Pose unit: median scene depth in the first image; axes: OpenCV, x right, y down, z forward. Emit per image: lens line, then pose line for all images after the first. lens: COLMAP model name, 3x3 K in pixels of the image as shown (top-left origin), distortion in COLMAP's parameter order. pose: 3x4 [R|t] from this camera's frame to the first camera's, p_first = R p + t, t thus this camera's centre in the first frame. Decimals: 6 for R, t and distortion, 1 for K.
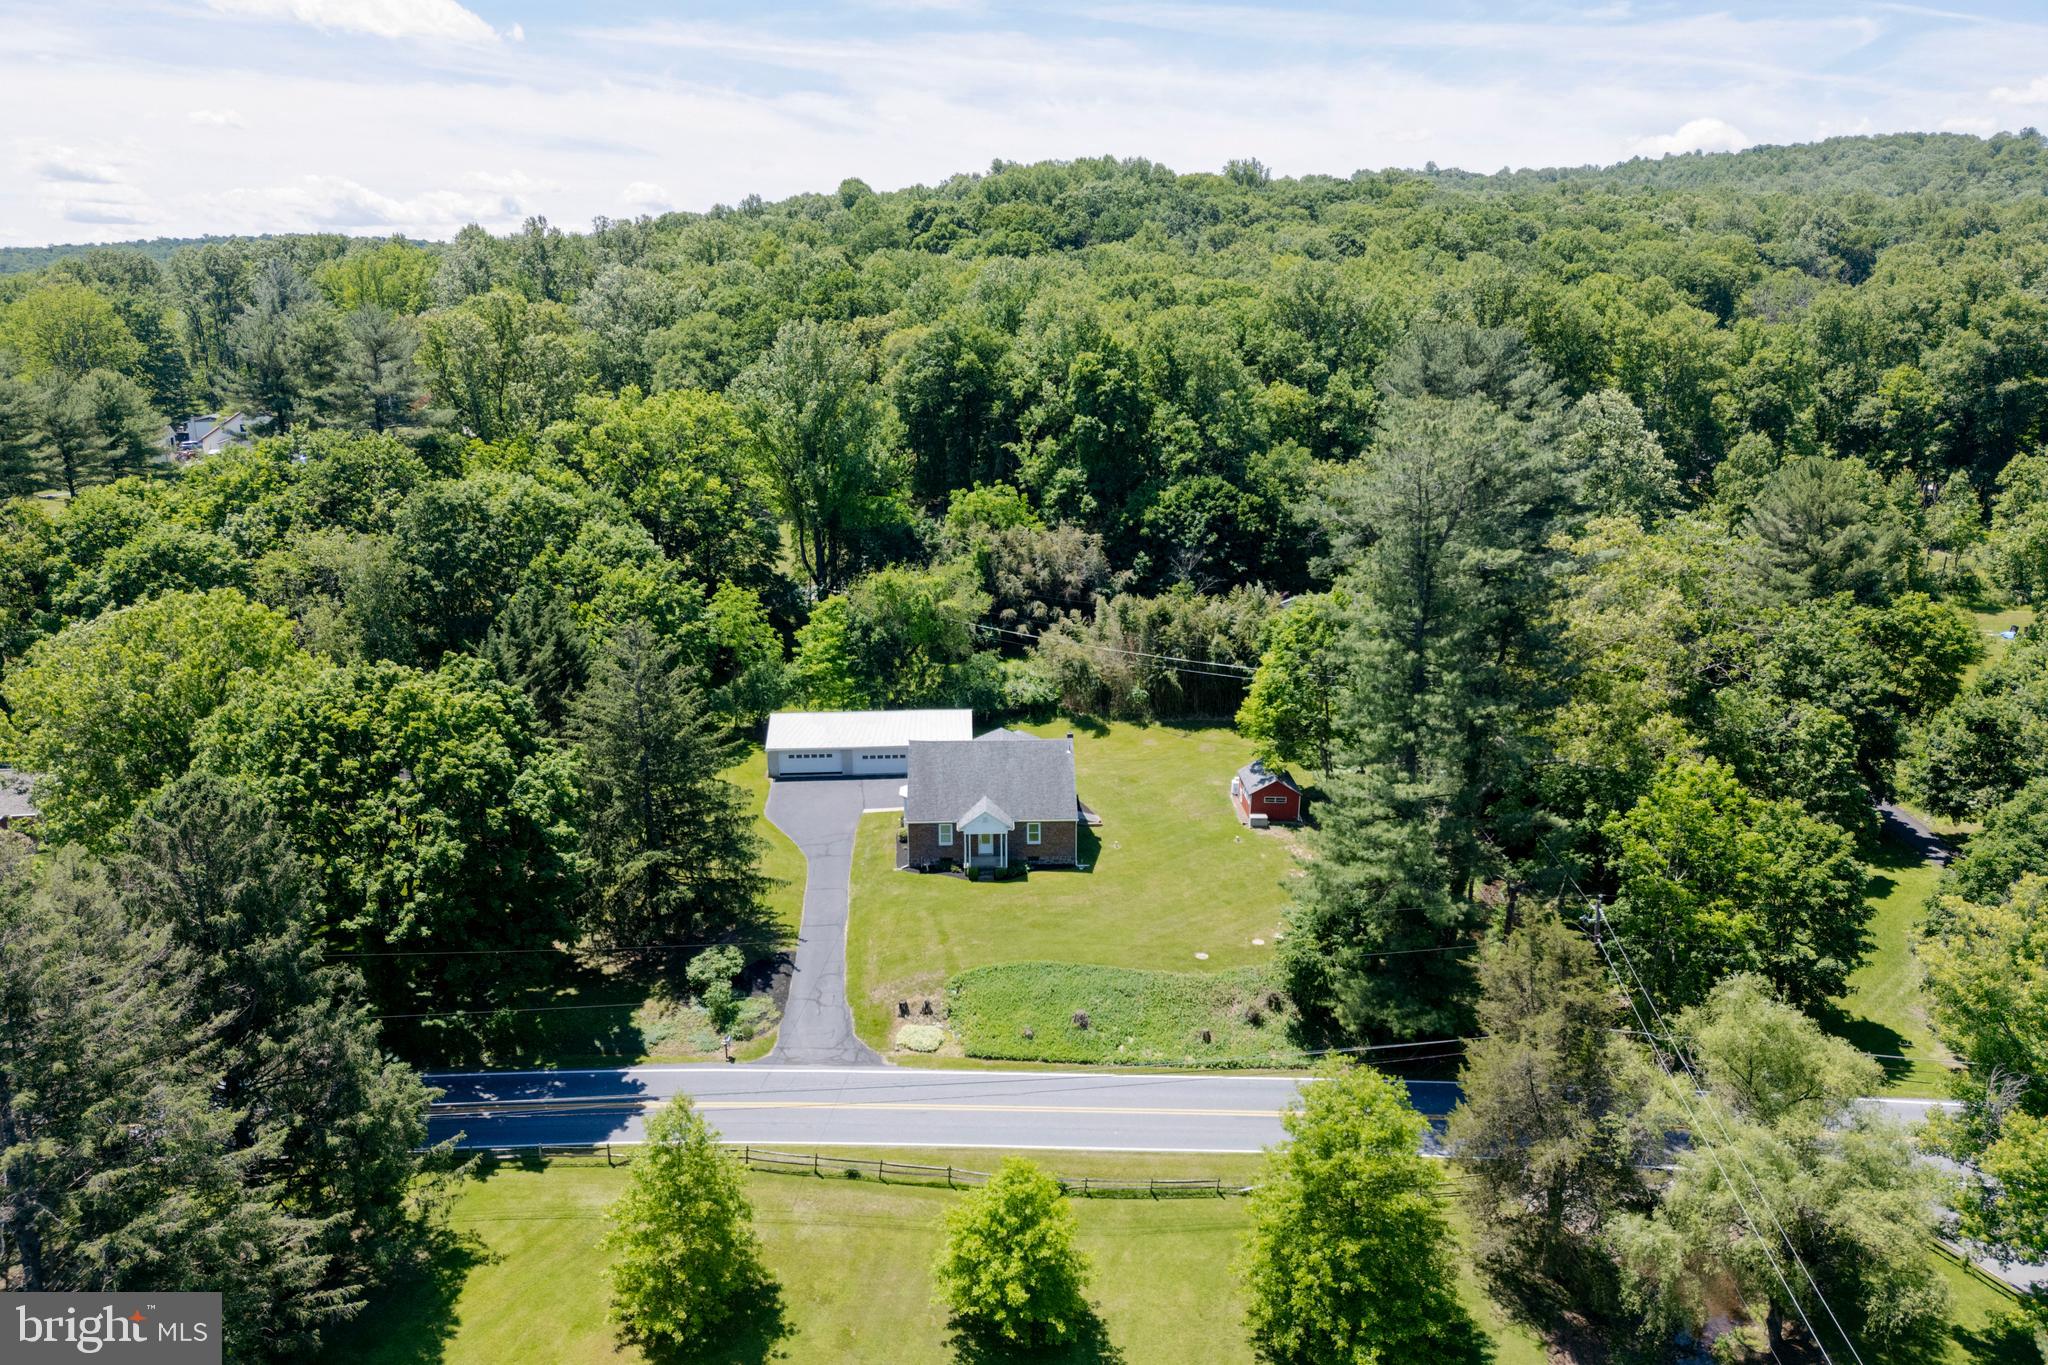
lens RADIAL K [[1336.5, 0, 980.6], [0, 1336.5, 703.5], [0, 0, 1]] dist [0.086560, -0.059481]
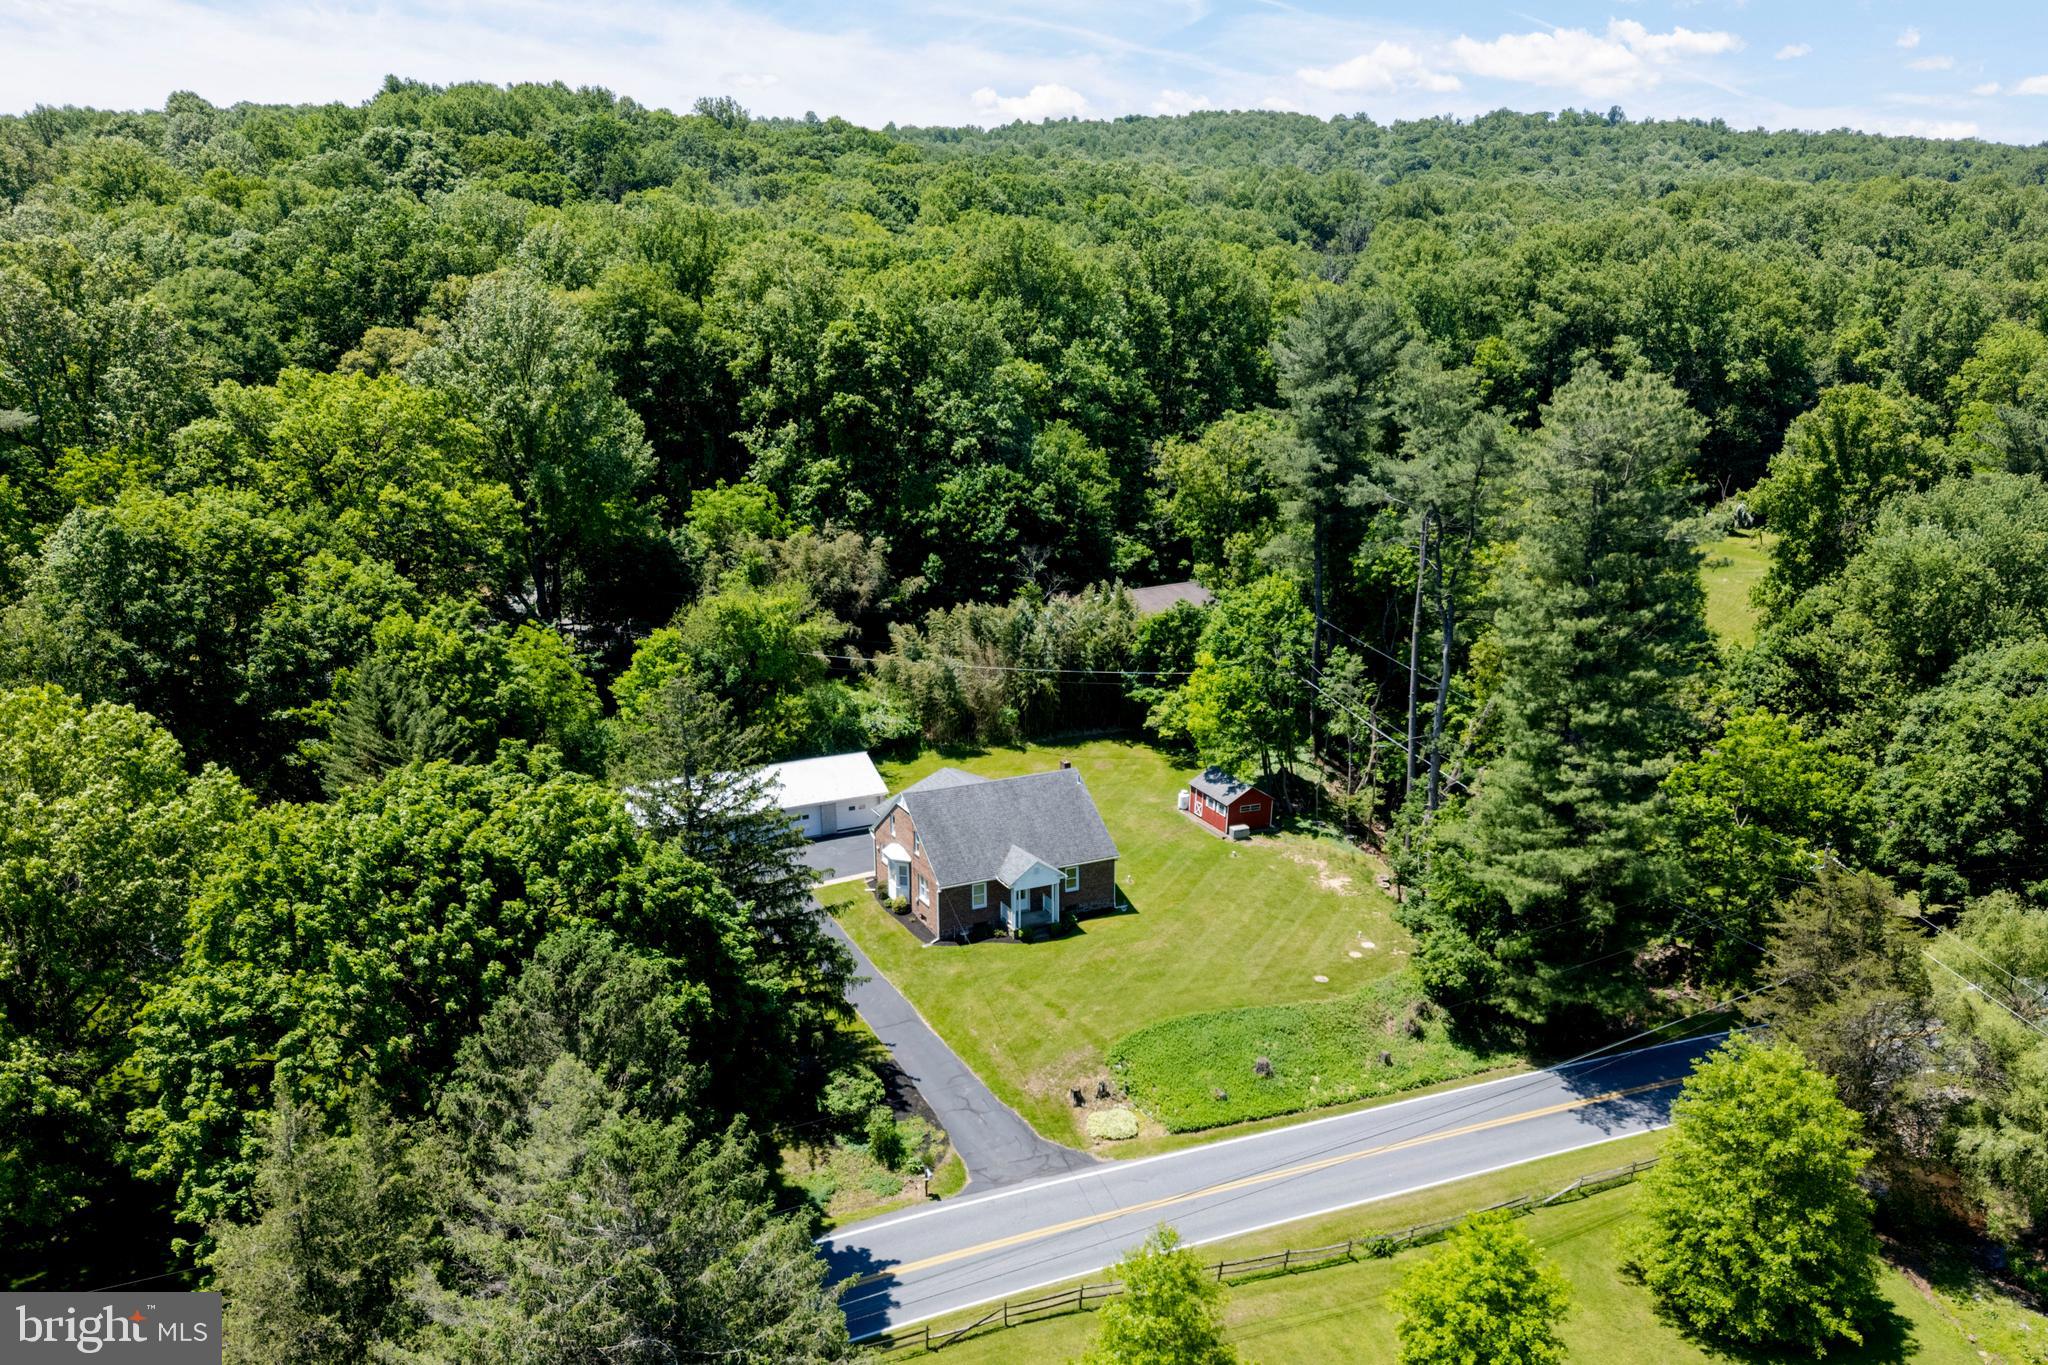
lens RADIAL K [[1525.6, 0, 999.8], [0, 1525.6, 782.1], [0, 0, 1]] dist [0.081085, -0.109410]
pose [[0.911095, -0.121494, 0.393885, -0.312486], [0.107213, 0.992534, 0.058154, -0.023265], [-0.398010, -0.010754, 0.917318, 0.084170]]
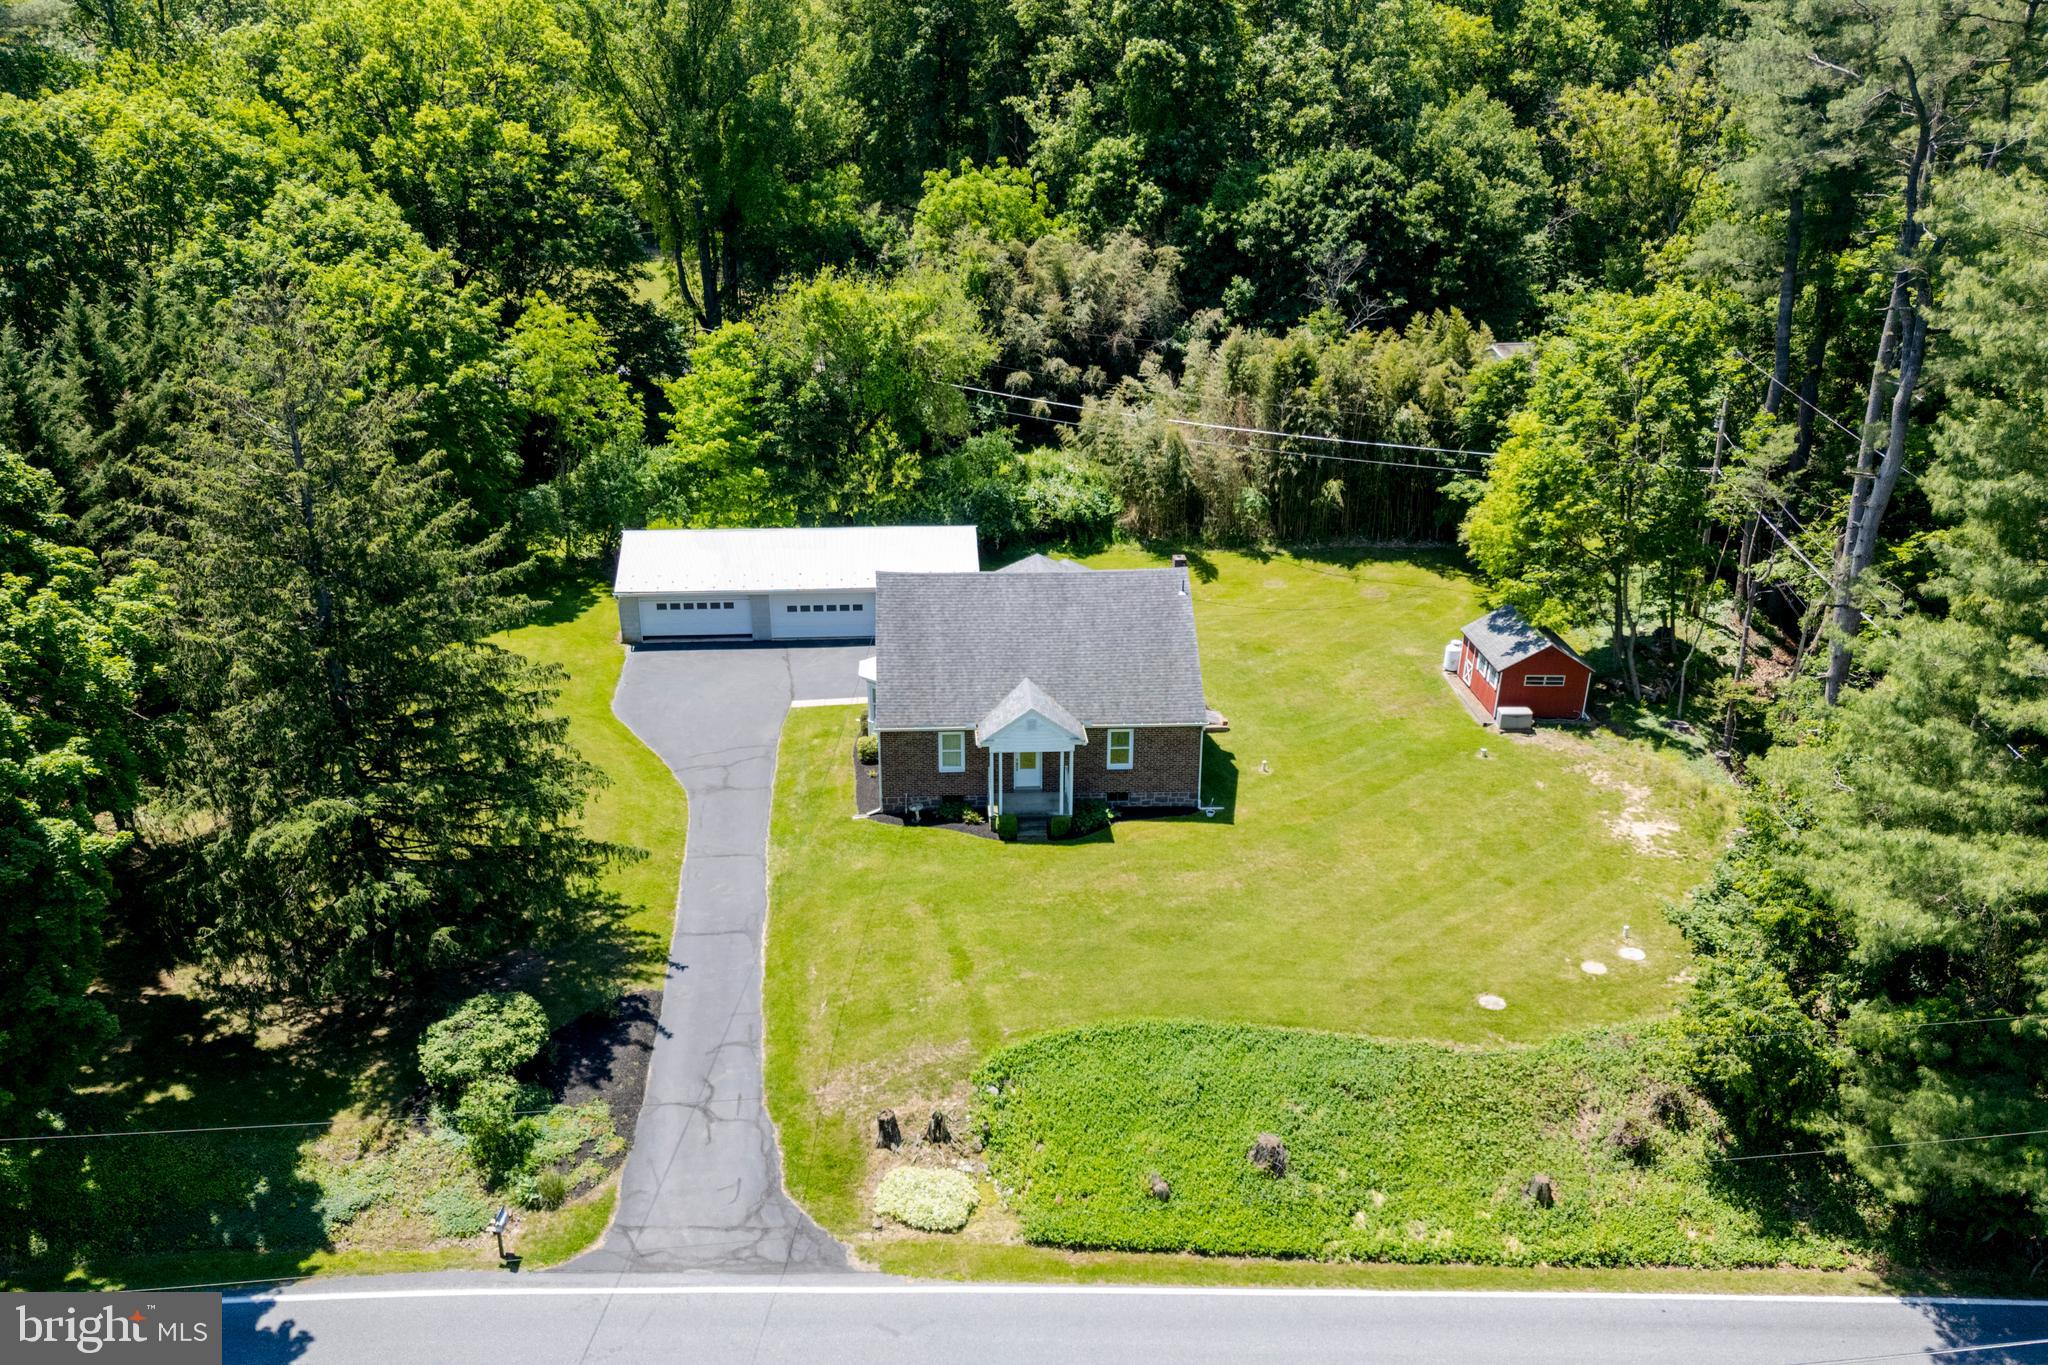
lens RADIAL K [[1581.7, 0, 964.6], [0, 1581.7, 775.3], [0, 0, 1]] dist [0.062675, -0.074596]
pose [[0.999648, -0.003578, 0.026298, -0.030198], [0.000040, 0.991068, 0.133354, 0.020366], [-0.026540, -0.133306, 0.990720, 0.314333]]
